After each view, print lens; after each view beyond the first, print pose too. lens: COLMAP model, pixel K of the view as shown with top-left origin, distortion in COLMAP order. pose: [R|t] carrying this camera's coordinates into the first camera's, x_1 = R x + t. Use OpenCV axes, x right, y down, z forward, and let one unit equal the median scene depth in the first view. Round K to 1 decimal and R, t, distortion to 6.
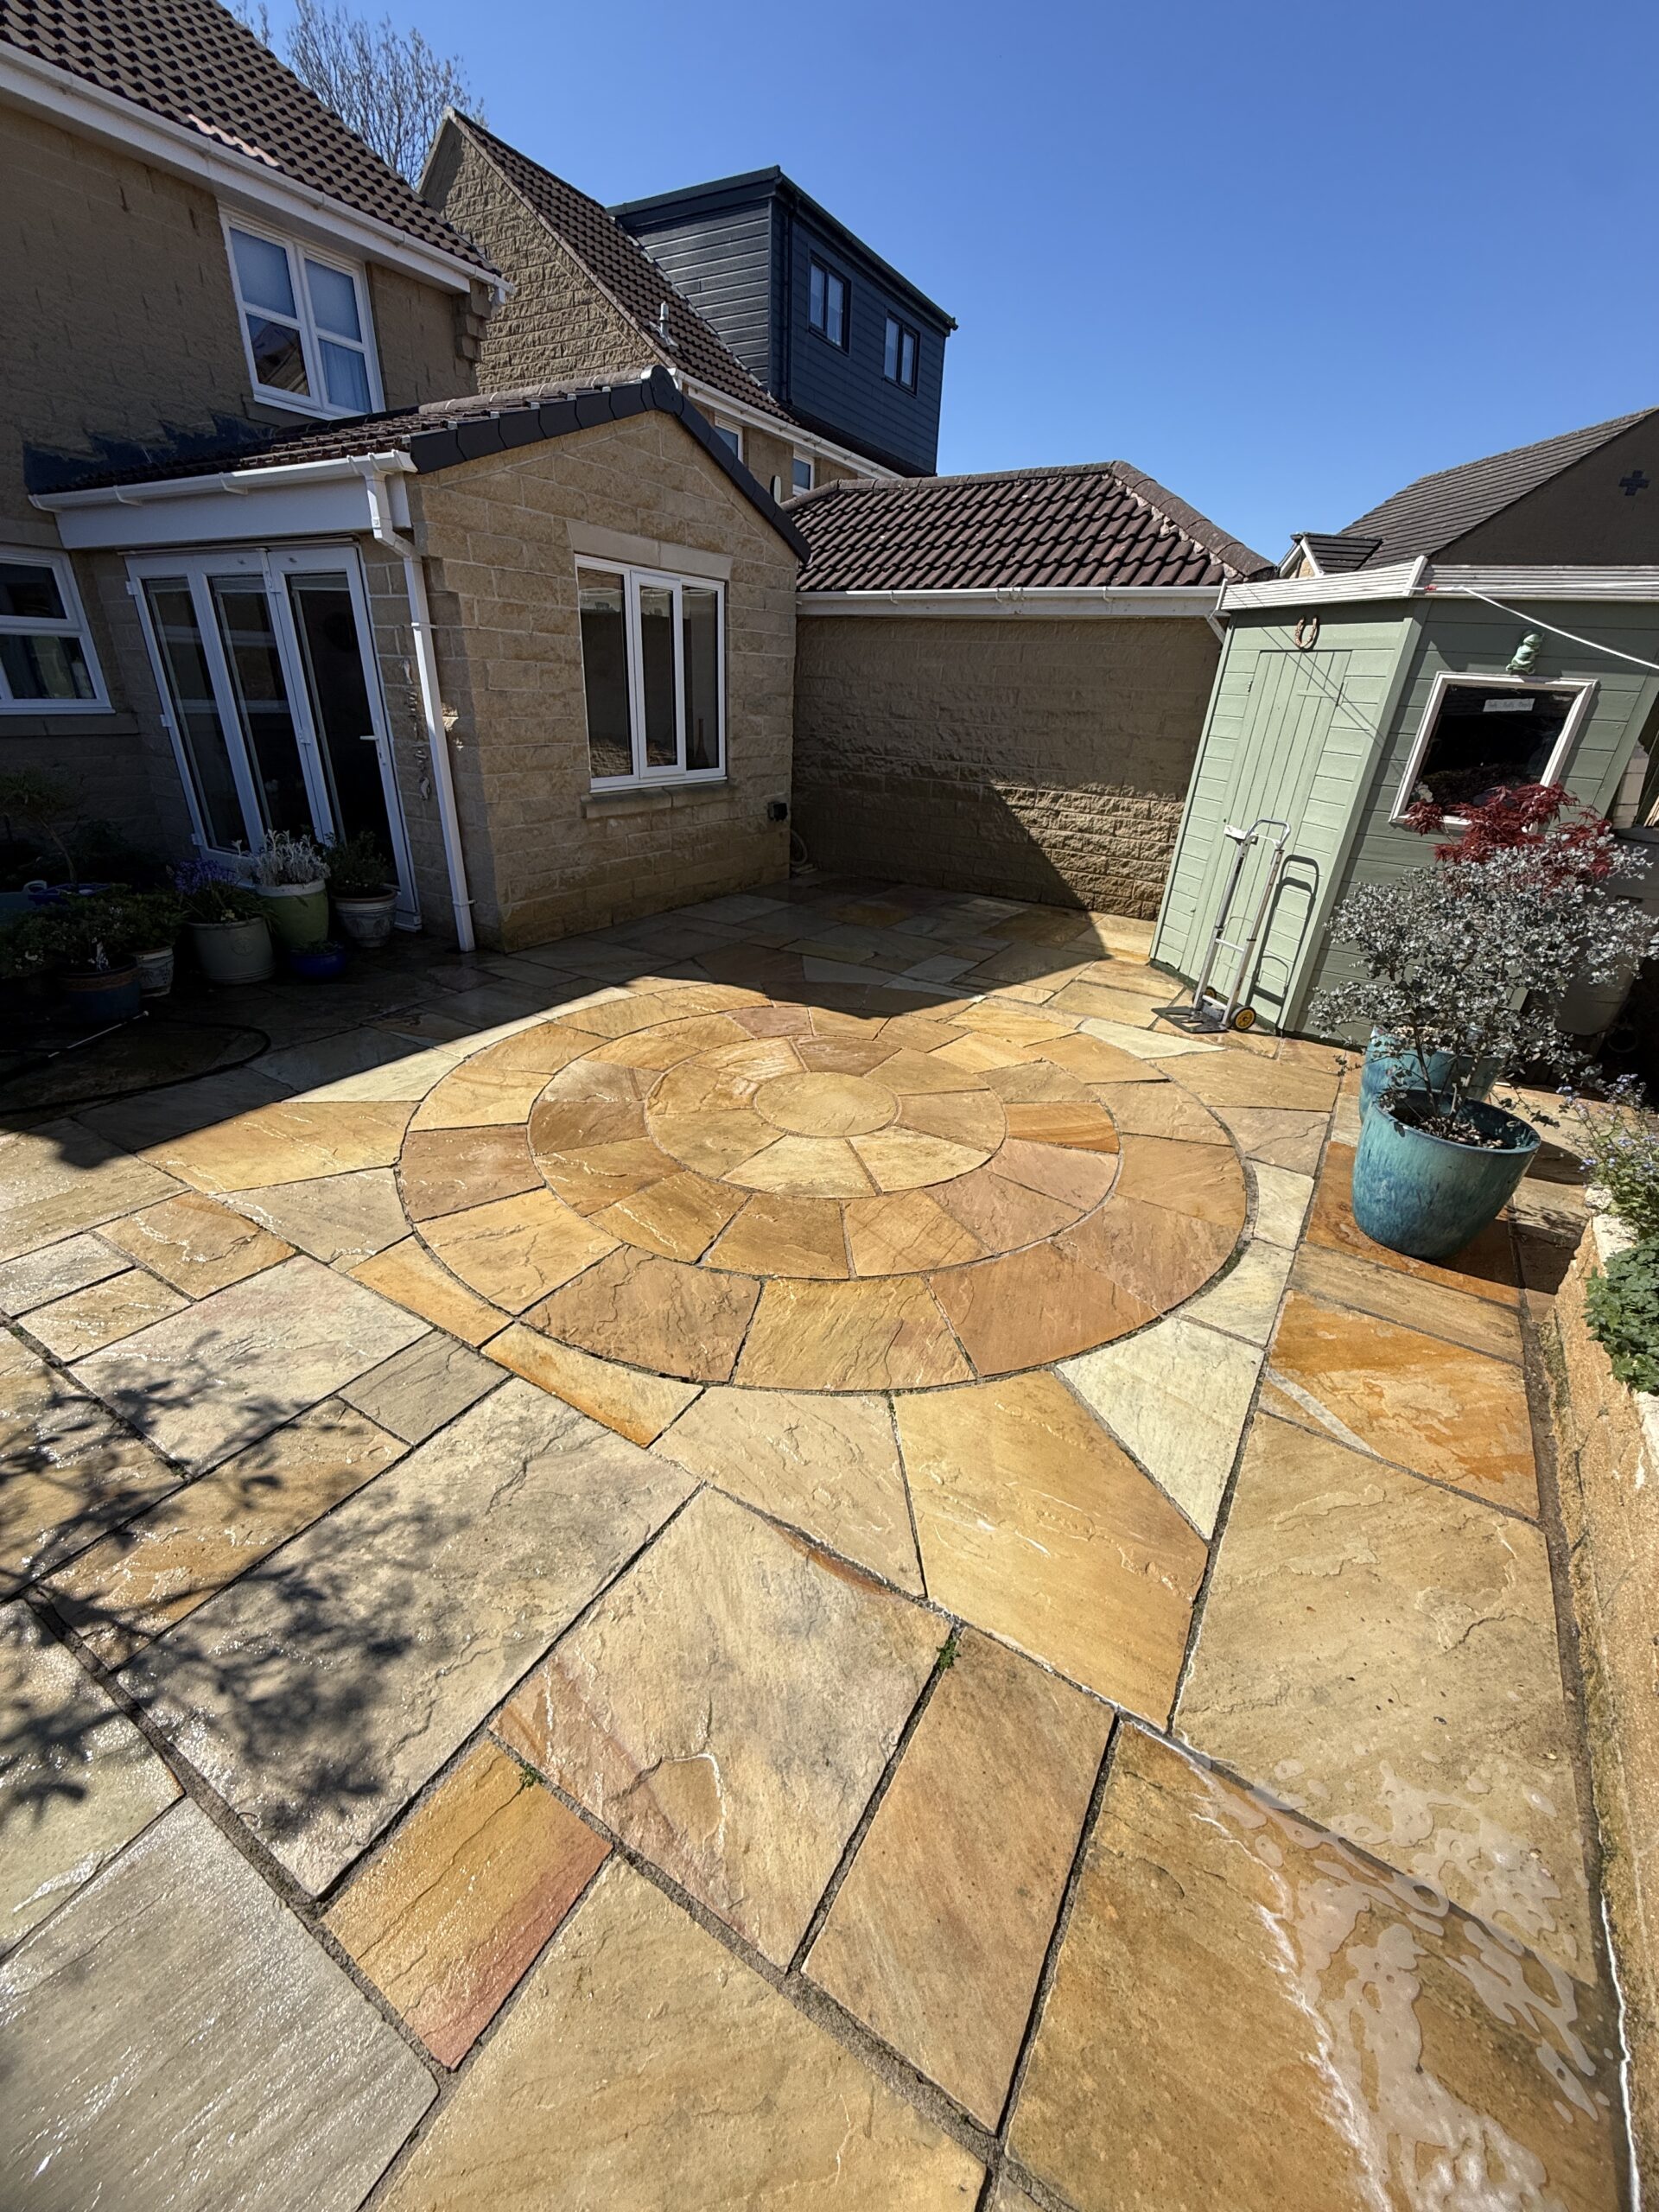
lens RADIAL K [[872.4, 0, 833.8], [0, 872.4, 1102.6], [0, 0, 1]] dist [-0.002441, 0.000059]
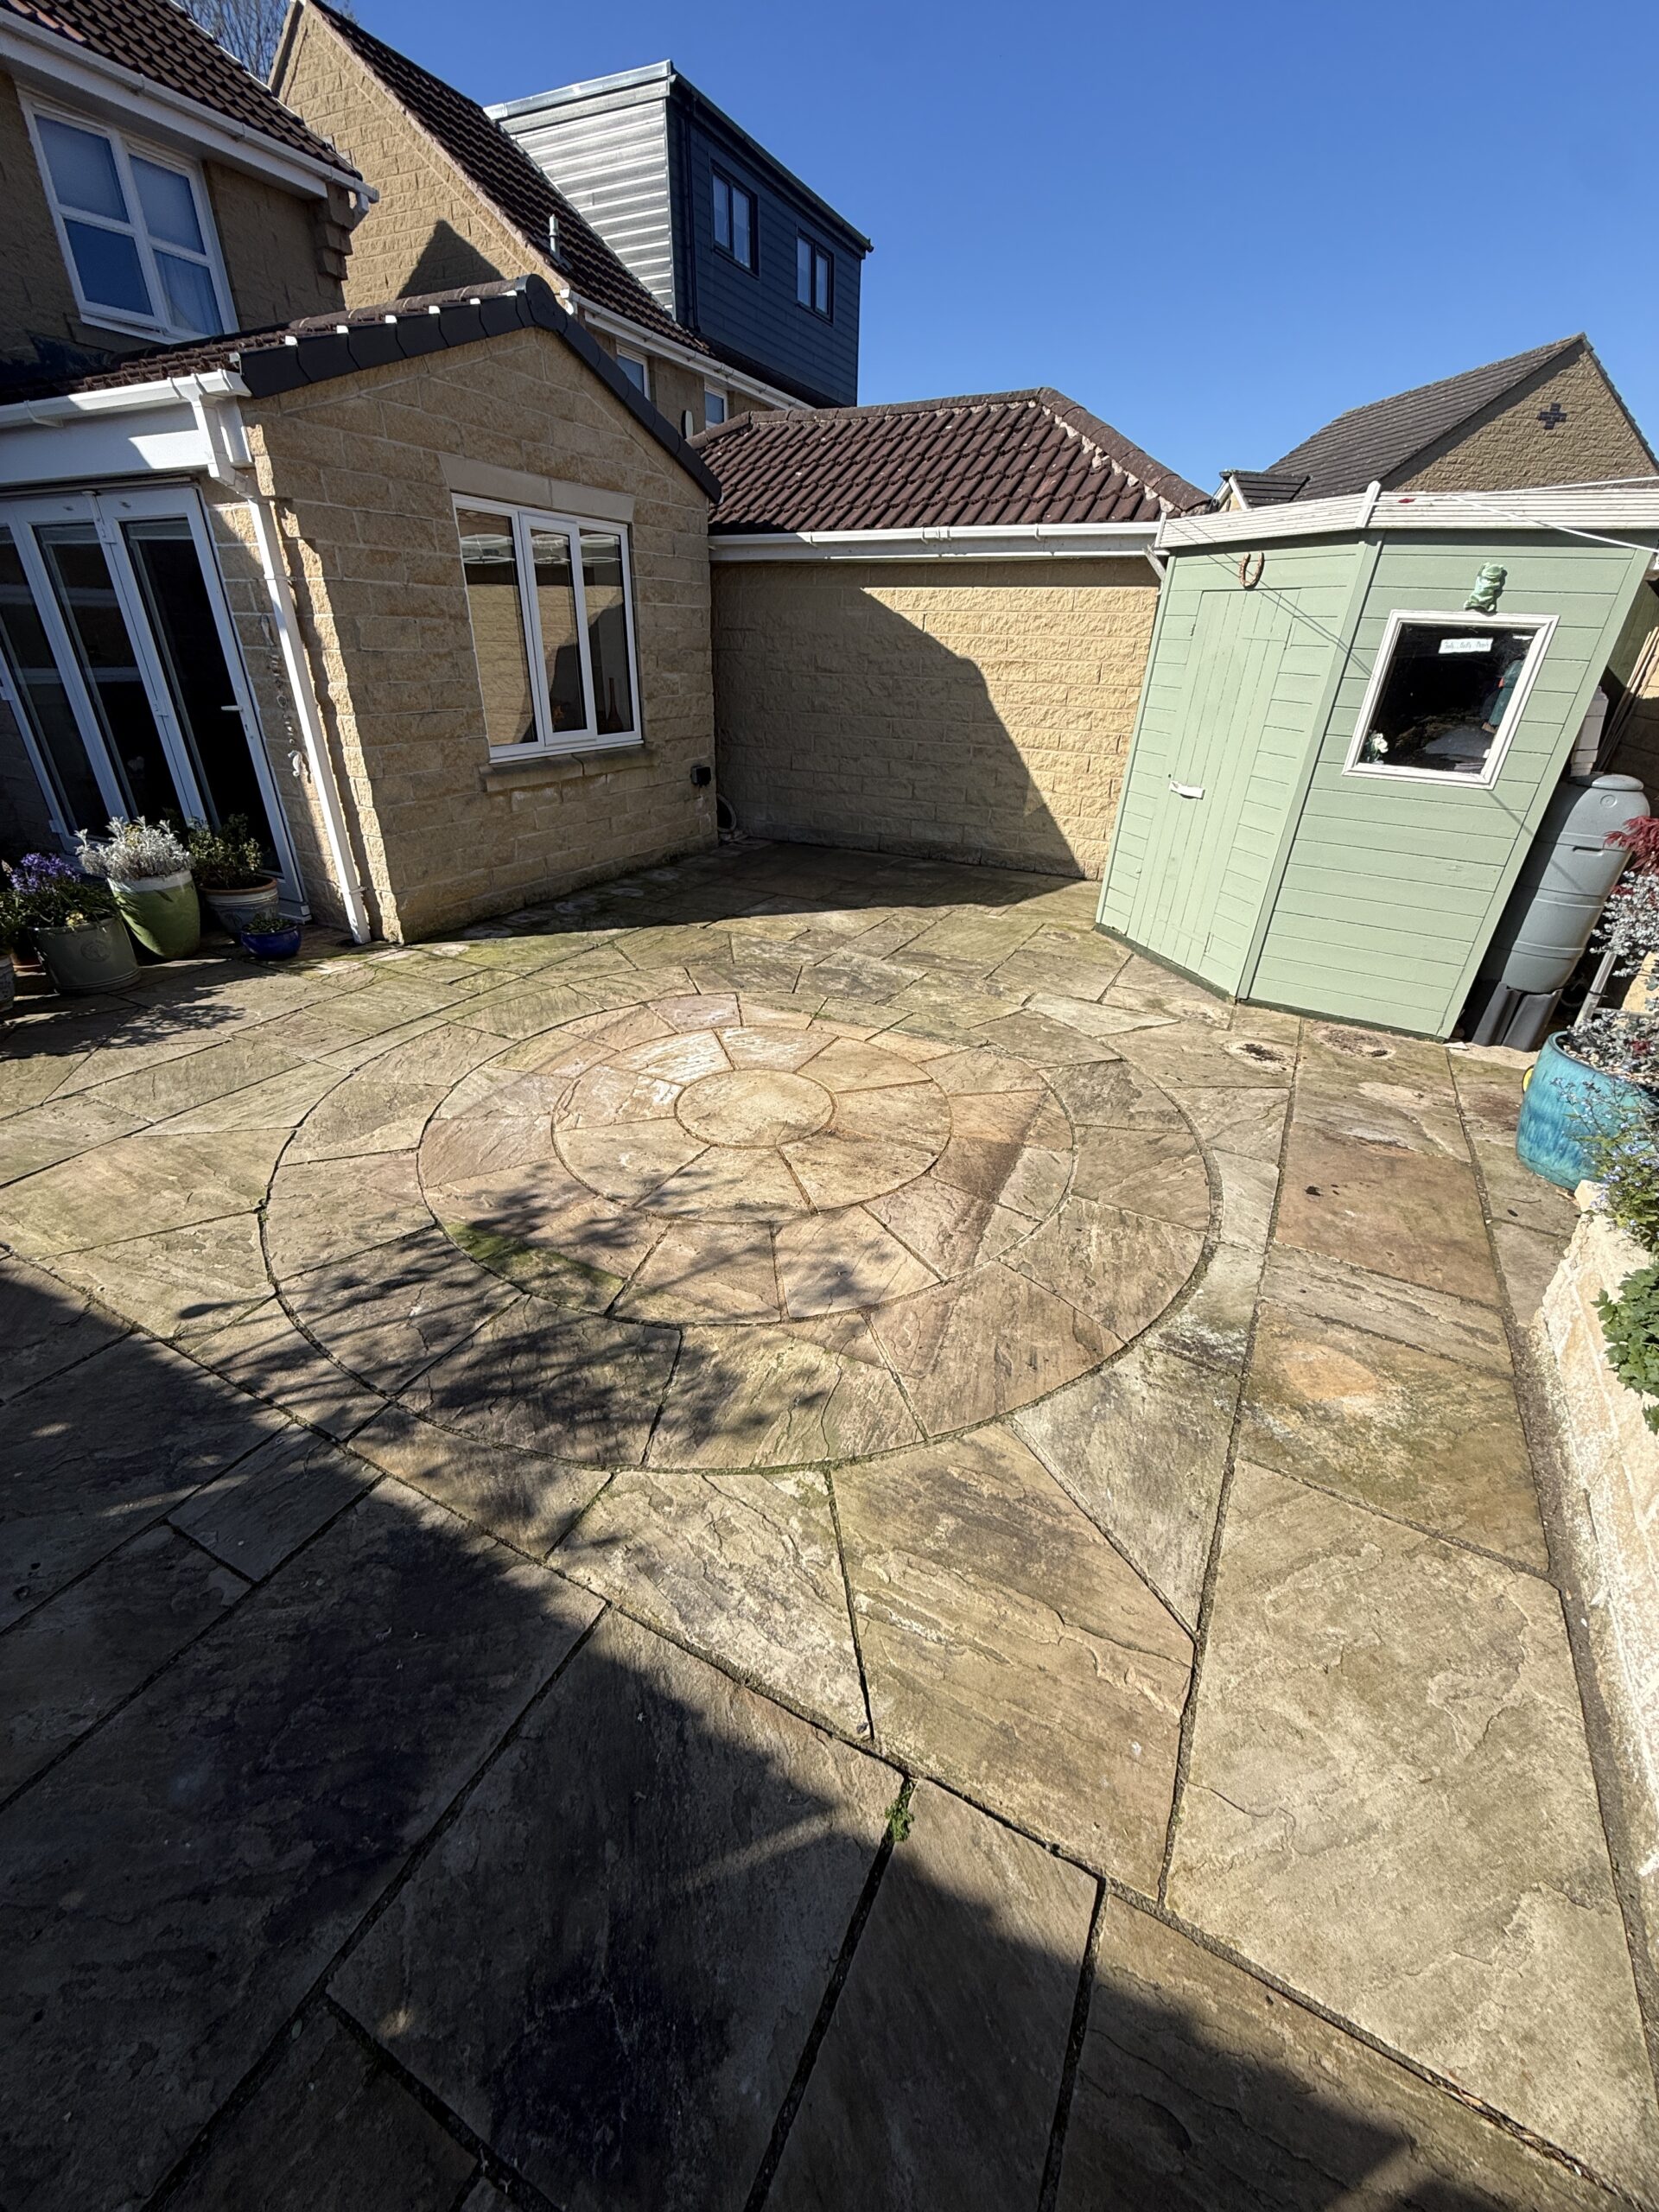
lens RADIAL K [[872.4, 0, 834.4], [0, 872.4, 1104.5], [0, 0, 1]] dist [-0.002441, 0.000059]
pose [[0.997395, -0.048110, 0.053750, 0.012658], [0.045581, 0.997839, 0.047326, -0.021052], [-0.055911, -0.044752, 0.997432, 0.043686]]
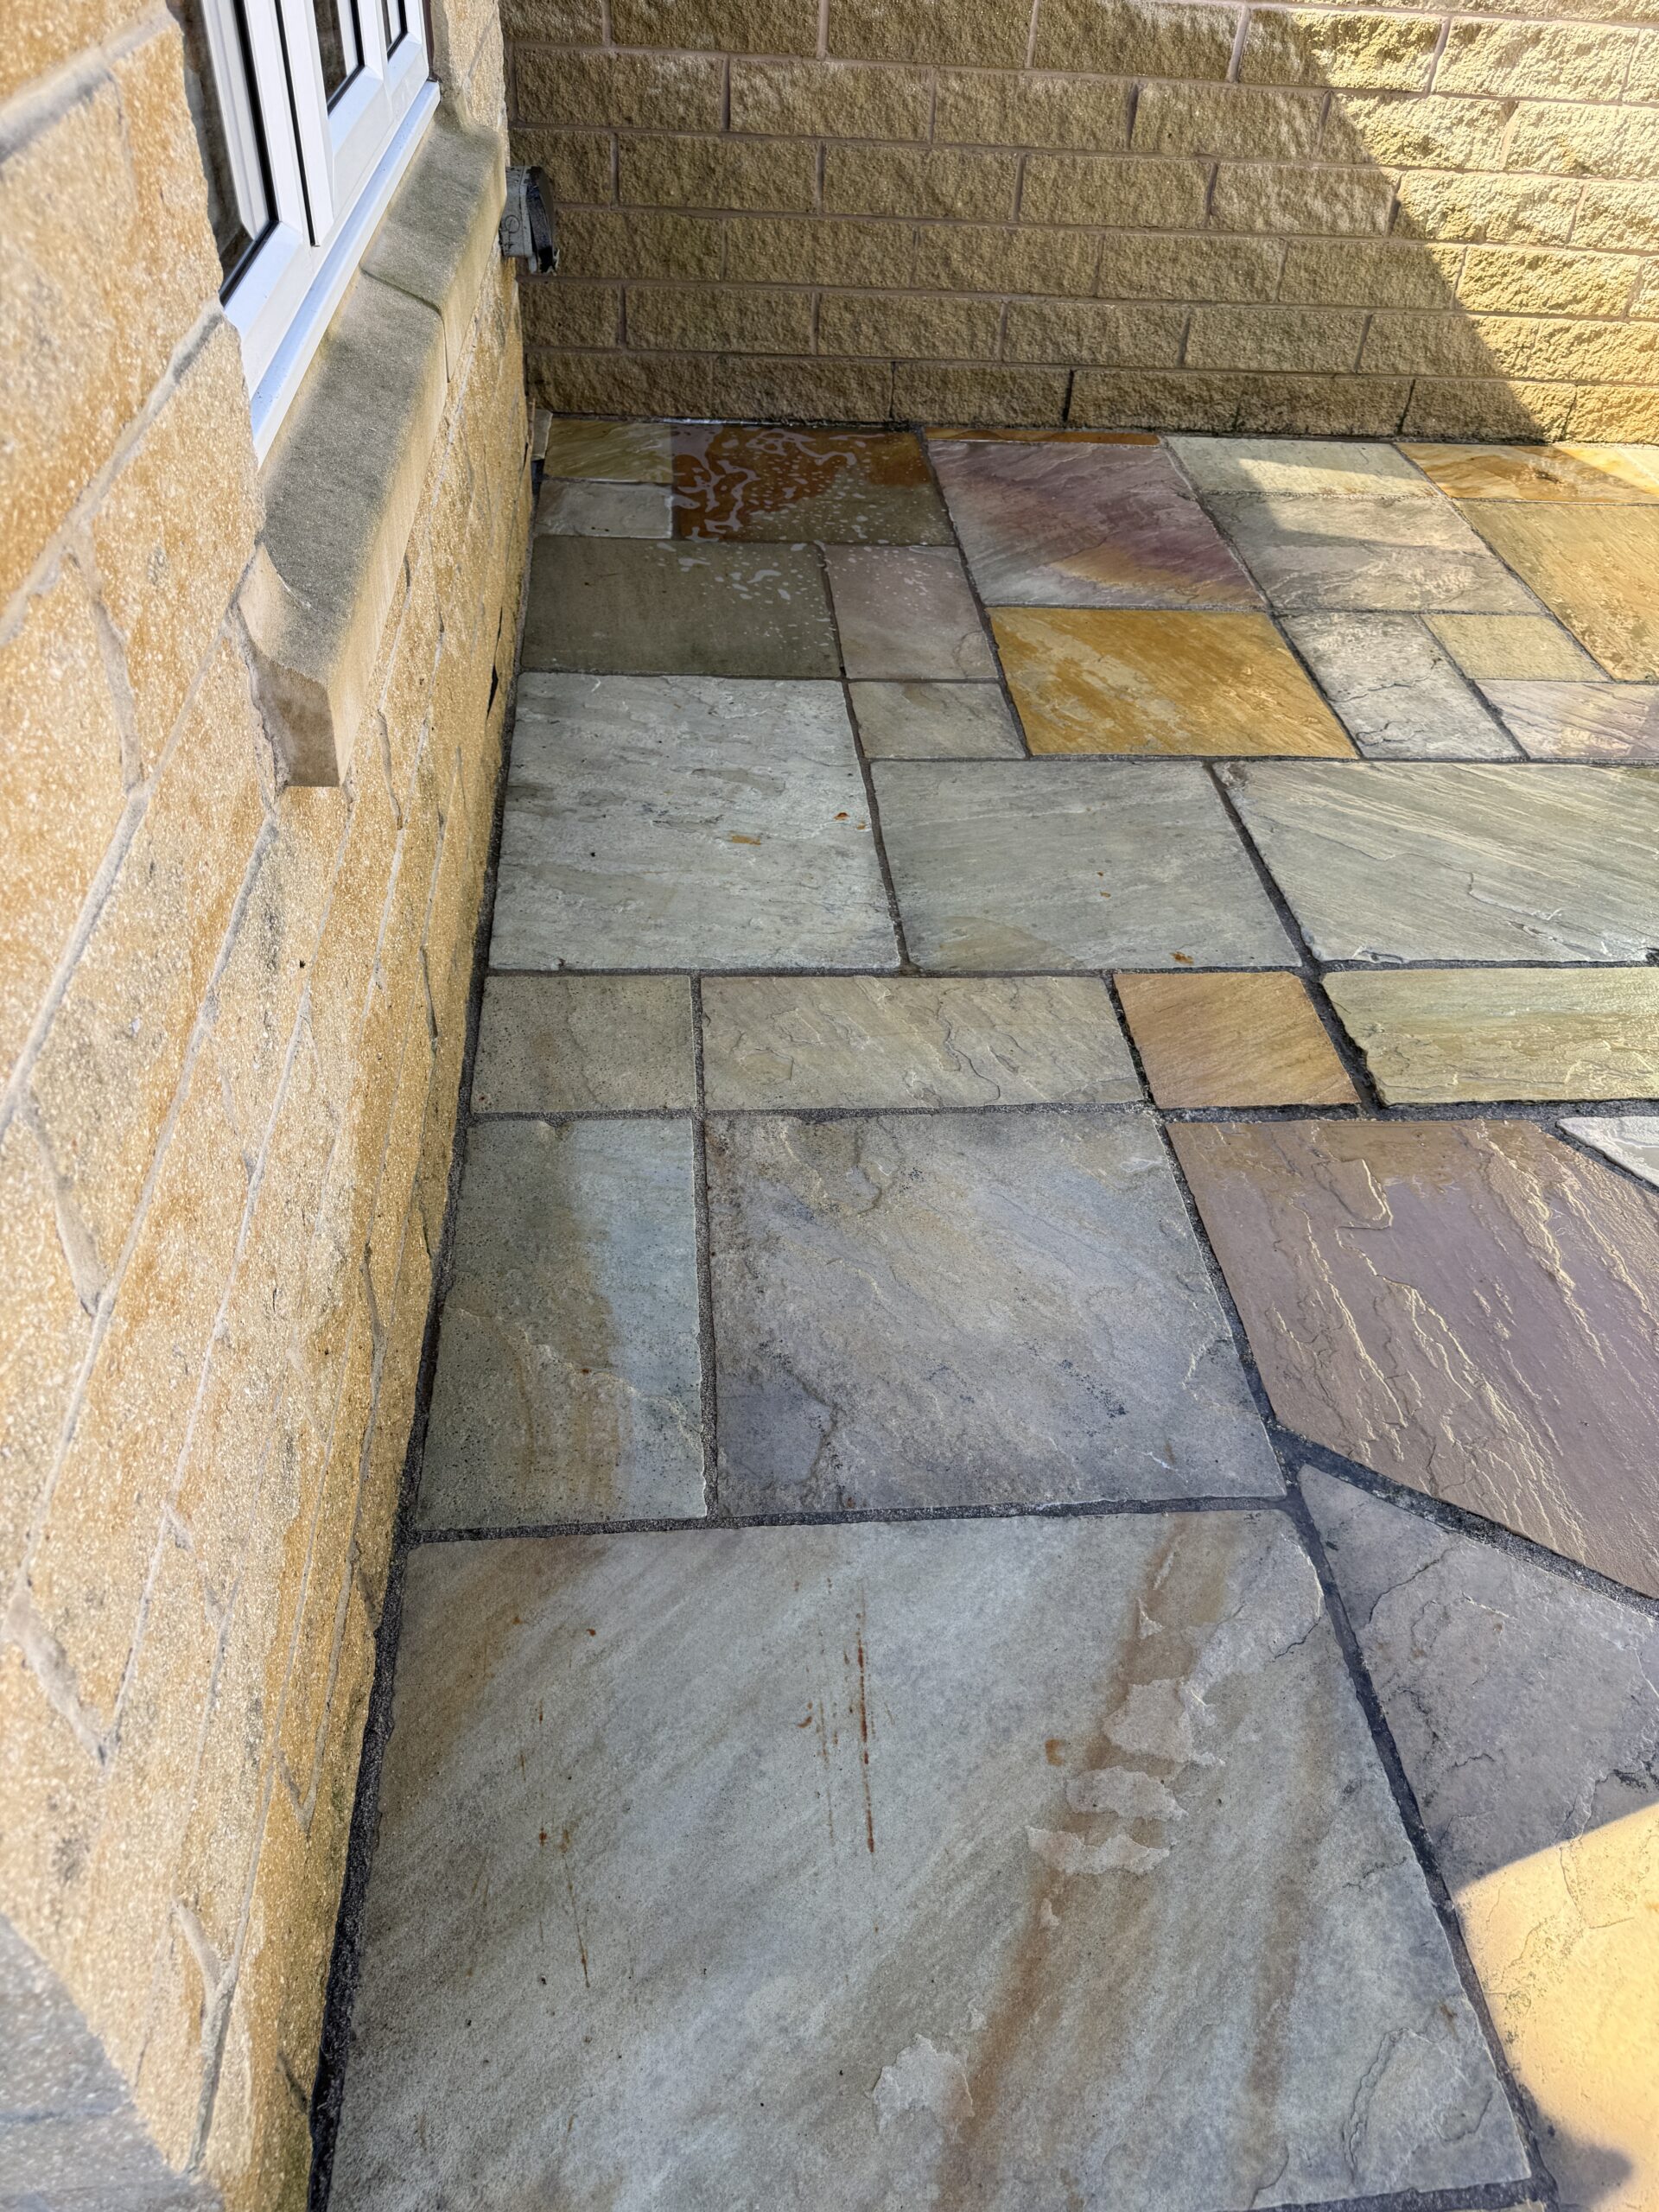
lens RADIAL K [[1563.2, 0, 836.1], [0, 1563.2, 1116.0], [0, 0, 1]] dist [-0.010406, -0.000099]
pose [[0.799442, -0.398269, 0.449748, -0.272227], [0.229270, 0.894259, 0.384365, -0.283447], [-0.555272, -0.204164, 0.806220, 0.649593]]
